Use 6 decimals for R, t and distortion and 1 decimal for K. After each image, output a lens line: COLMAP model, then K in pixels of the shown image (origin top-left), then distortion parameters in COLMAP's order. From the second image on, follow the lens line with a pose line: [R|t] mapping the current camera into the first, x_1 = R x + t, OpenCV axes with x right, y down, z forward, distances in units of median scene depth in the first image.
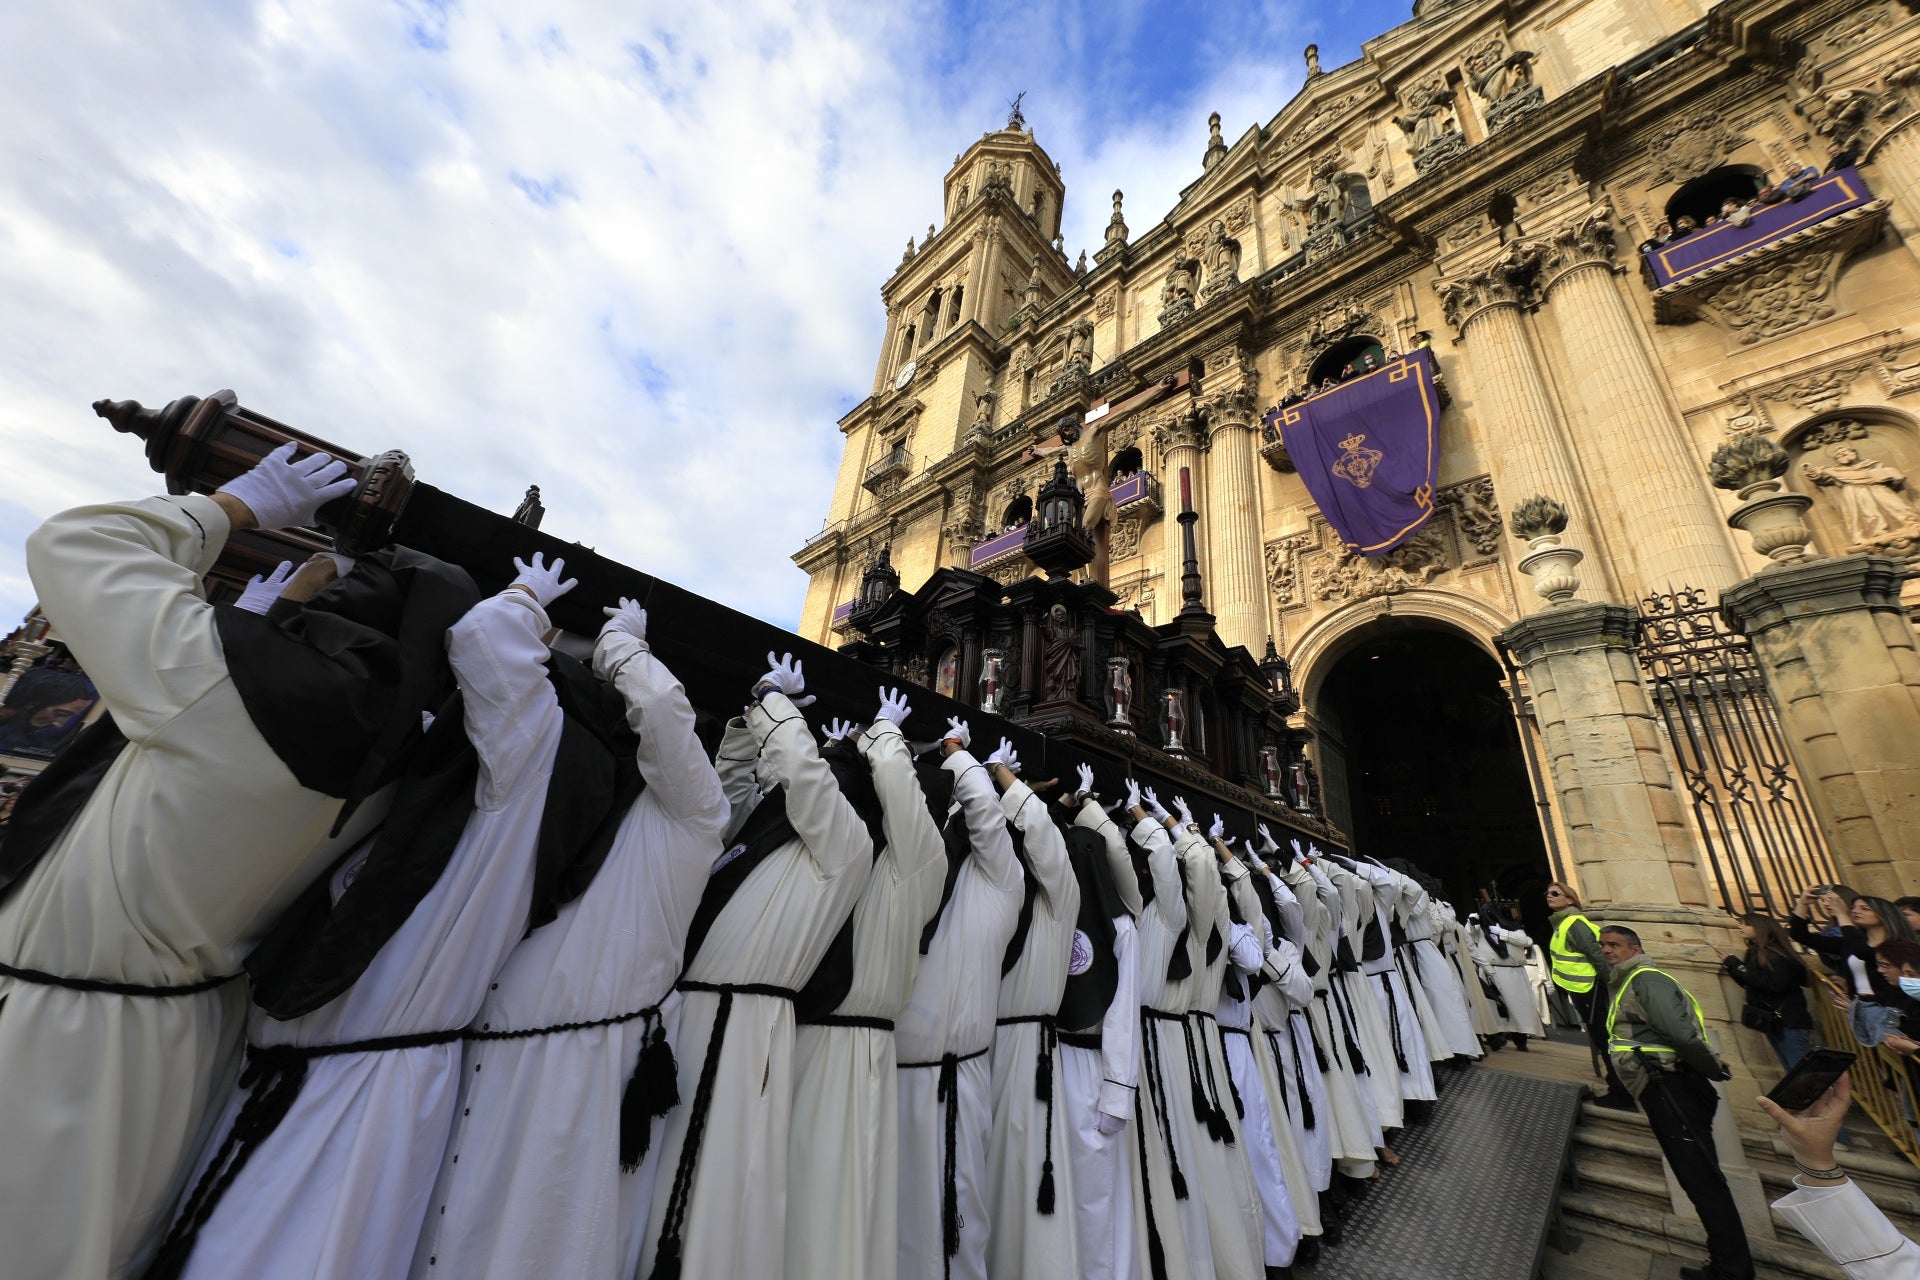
lens RADIAL K [[652.7, 0, 960.0], [0, 652.7, 640.0], [0, 0, 1]] dist [0.010215, -0.006215]
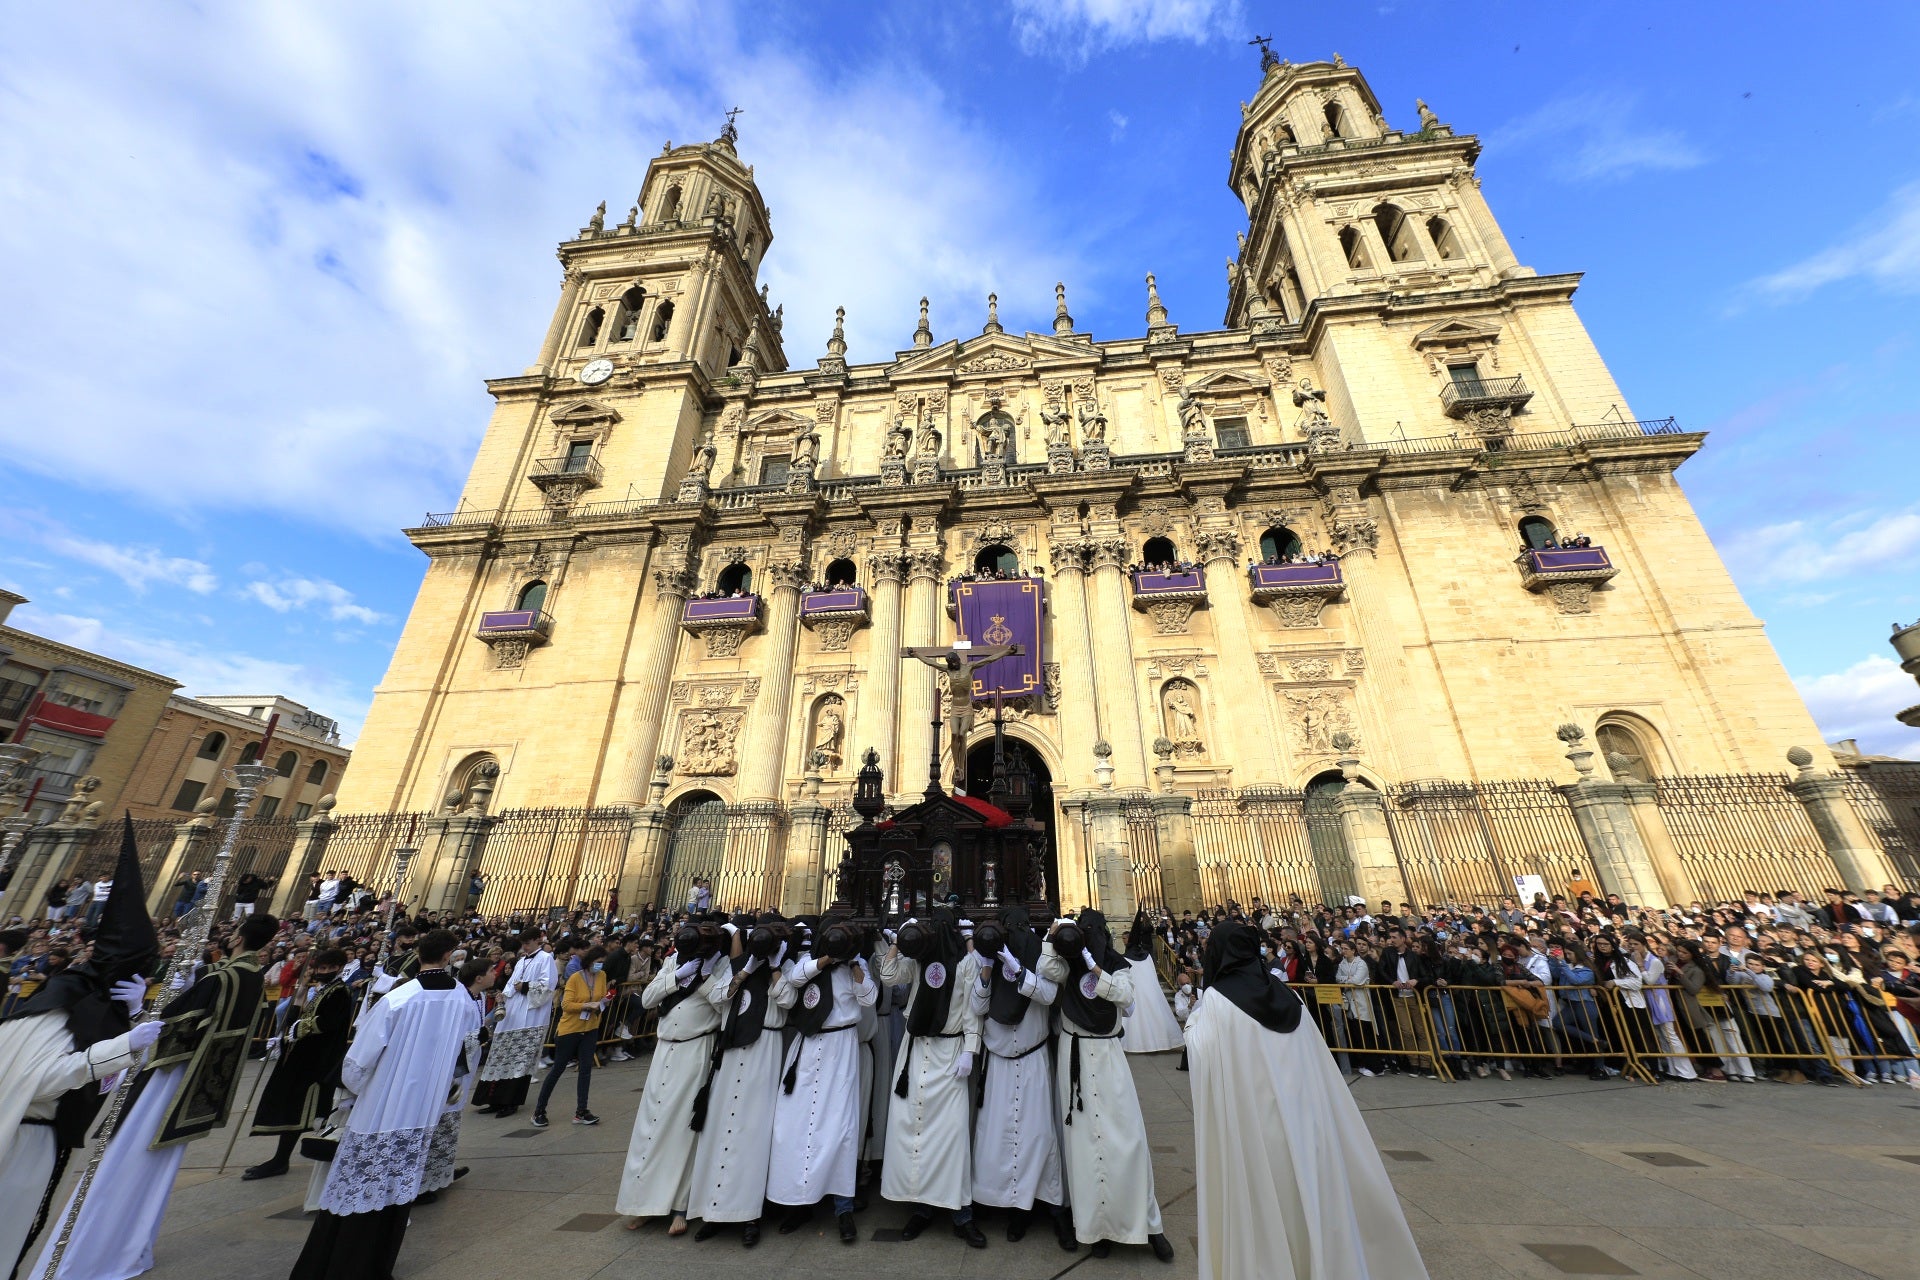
lens RADIAL K [[652.7, 0, 960.0], [0, 652.7, 640.0], [0, 0, 1]] dist [0.010215, -0.006215]
pose [[0.782808, 0.147343, 0.604567, -0.278546], [-0.162812, 0.986215, -0.029544, -0.118025], [-0.600586, -0.075303, 0.796006, -0.148389]]
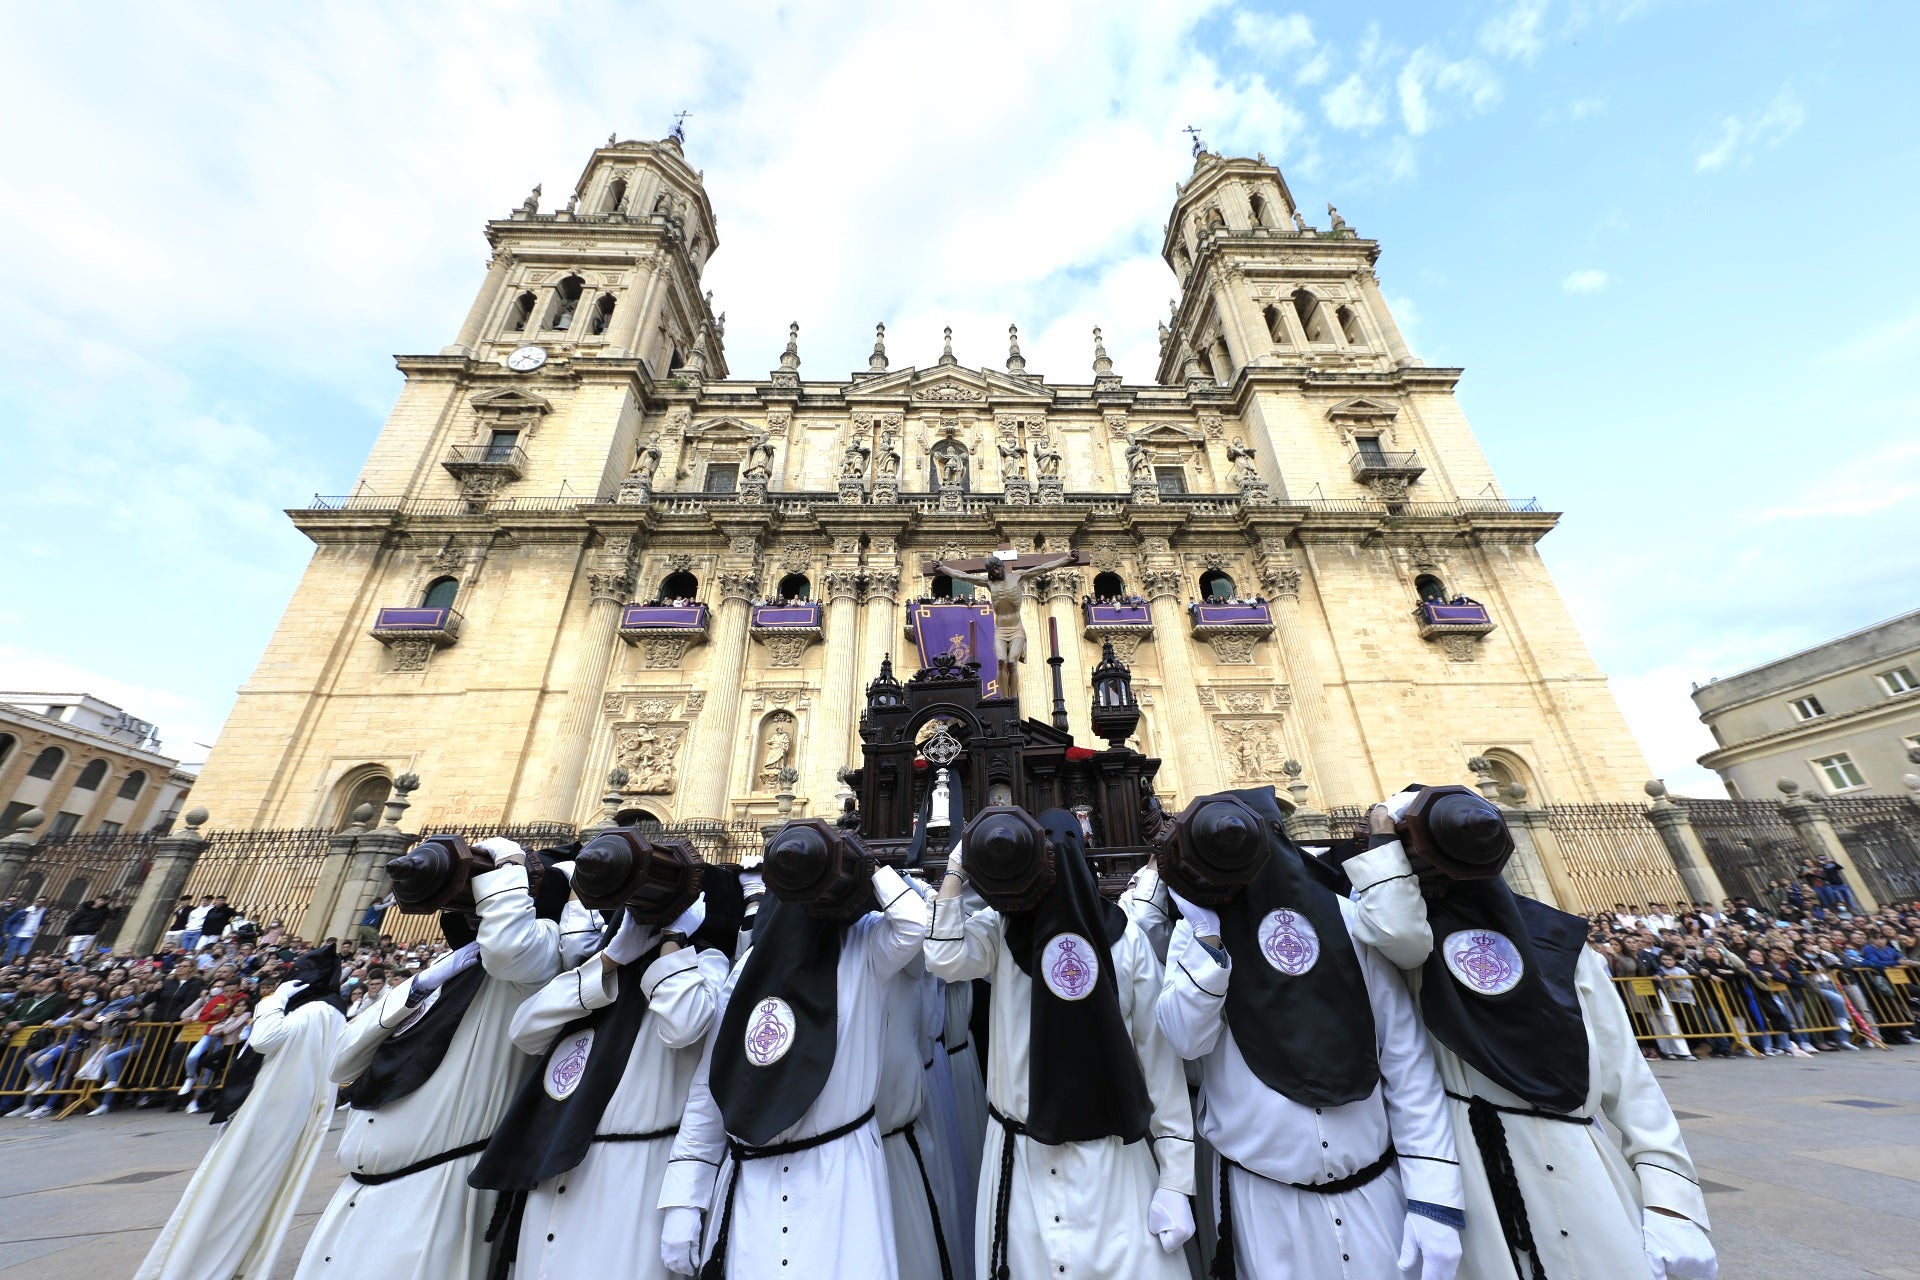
lens RADIAL K [[652.7, 0, 960.0], [0, 652.7, 640.0], [0, 0, 1]] dist [0.010215, -0.006215]
pose [[0.680120, 0.207340, 0.703169, -0.341132], [-0.198805, 0.975392, -0.095320, -0.096937], [-0.705630, -0.074965, 0.704604, -0.101938]]
